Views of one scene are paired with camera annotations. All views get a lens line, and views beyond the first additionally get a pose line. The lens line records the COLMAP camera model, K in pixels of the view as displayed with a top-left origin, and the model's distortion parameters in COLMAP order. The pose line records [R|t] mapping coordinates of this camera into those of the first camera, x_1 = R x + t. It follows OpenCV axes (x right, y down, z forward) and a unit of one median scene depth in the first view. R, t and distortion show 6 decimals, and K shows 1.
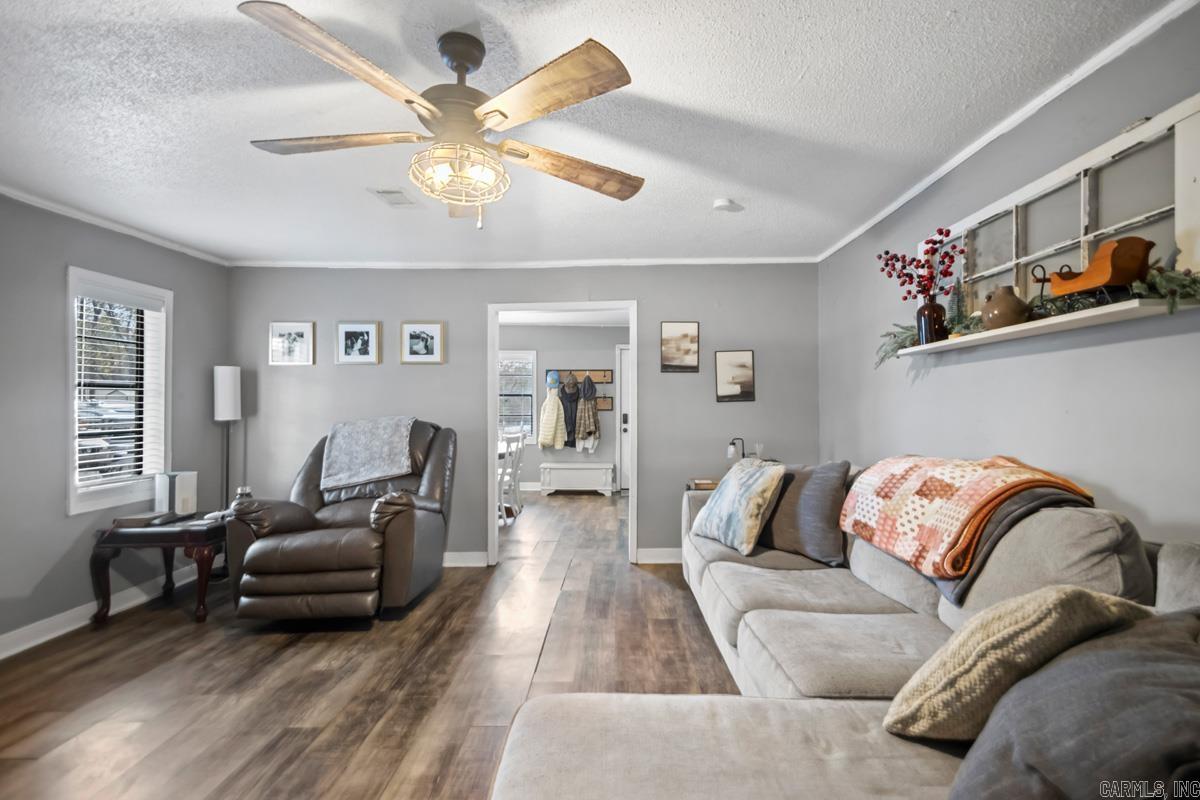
lens RADIAL K [[564.6, 0, 626.6], [0, 564.6, 396.9], [0, 0, 1]] dist [0.023739, -0.010000]
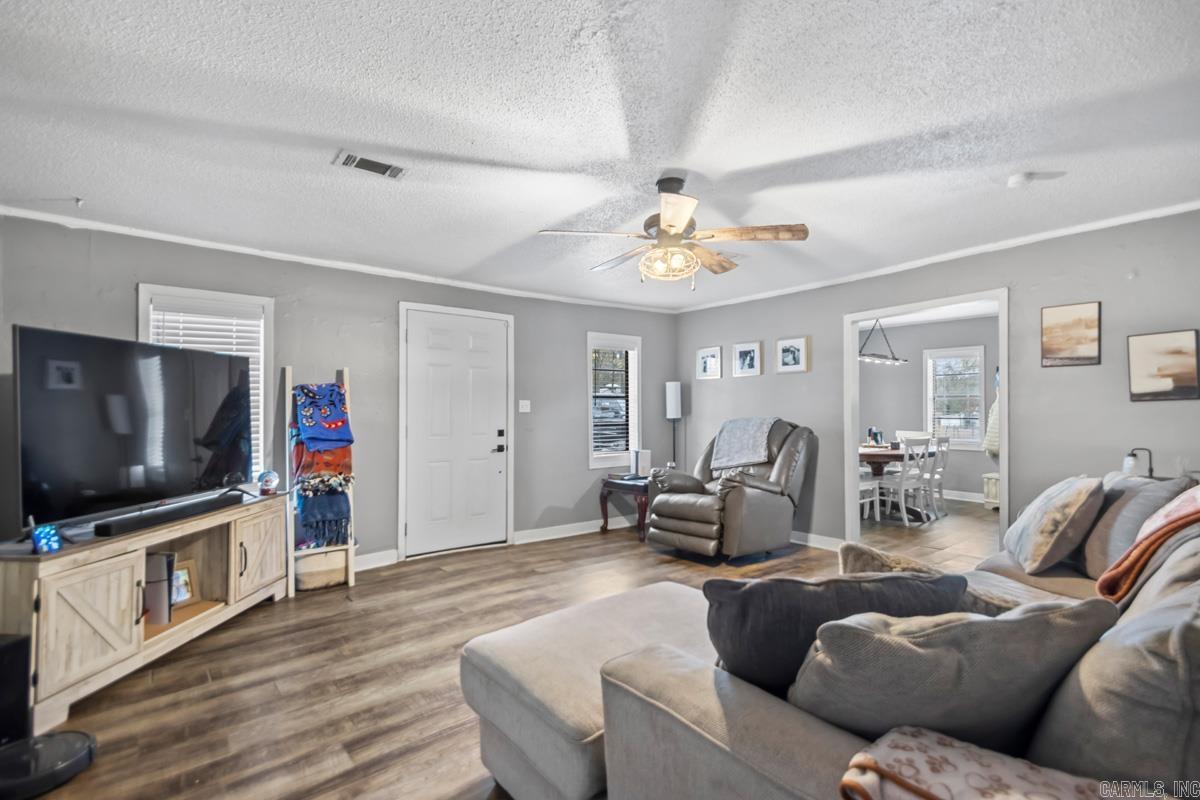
lens RADIAL K [[564.6, 0, 590.2], [0, 564.6, 409.2], [0, 0, 1]] dist [0.023739, -0.010000]
pose [[0.604106, -0.002444, -0.796900, 0.406202], [0.015631, 0.999839, 0.008784, 0.001393], [0.796751, -0.017763, 0.604047, -0.073271]]
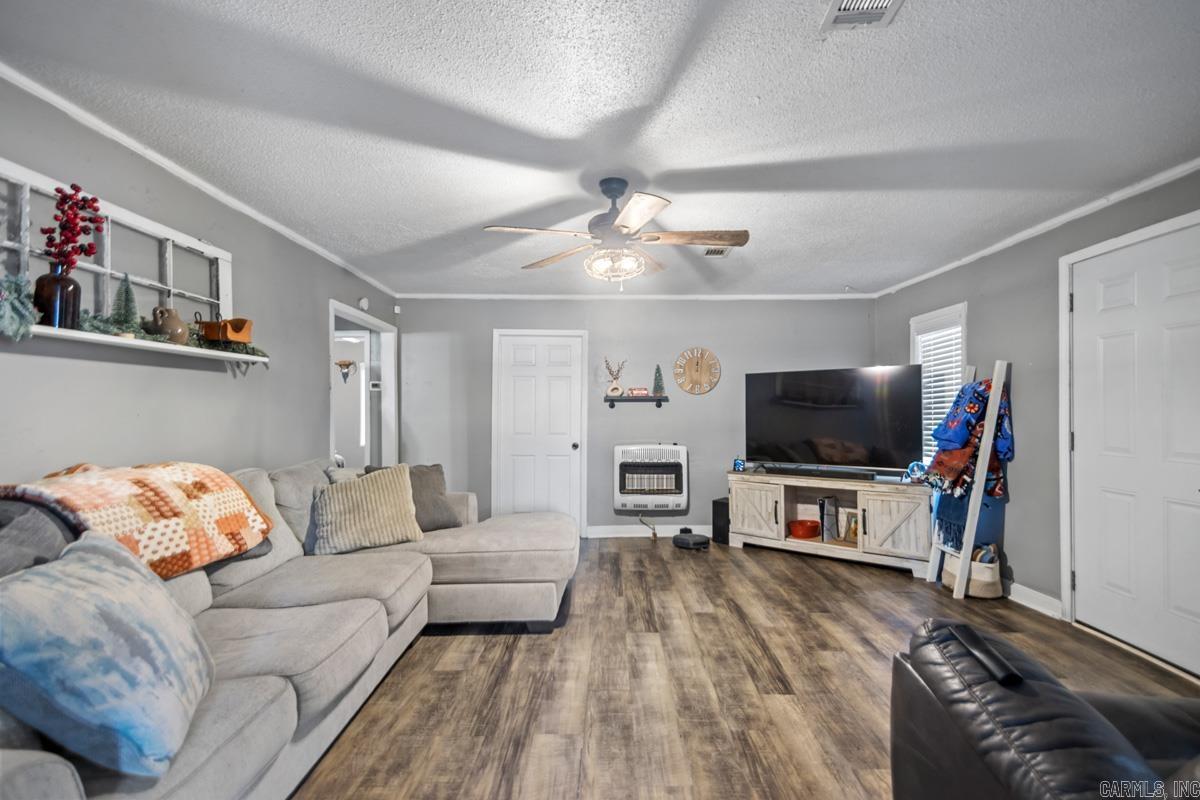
lens RADIAL K [[564.6, 0, 635.9], [0, 564.6, 403.6], [0, 0, 1]] dist [0.023739, -0.010000]
pose [[-0.999730, 0.003028, -0.023031, -0.151136], [0.003662, 0.999614, -0.027547, 0.021258], [0.022939, -0.027624, -0.999355, 1.242134]]
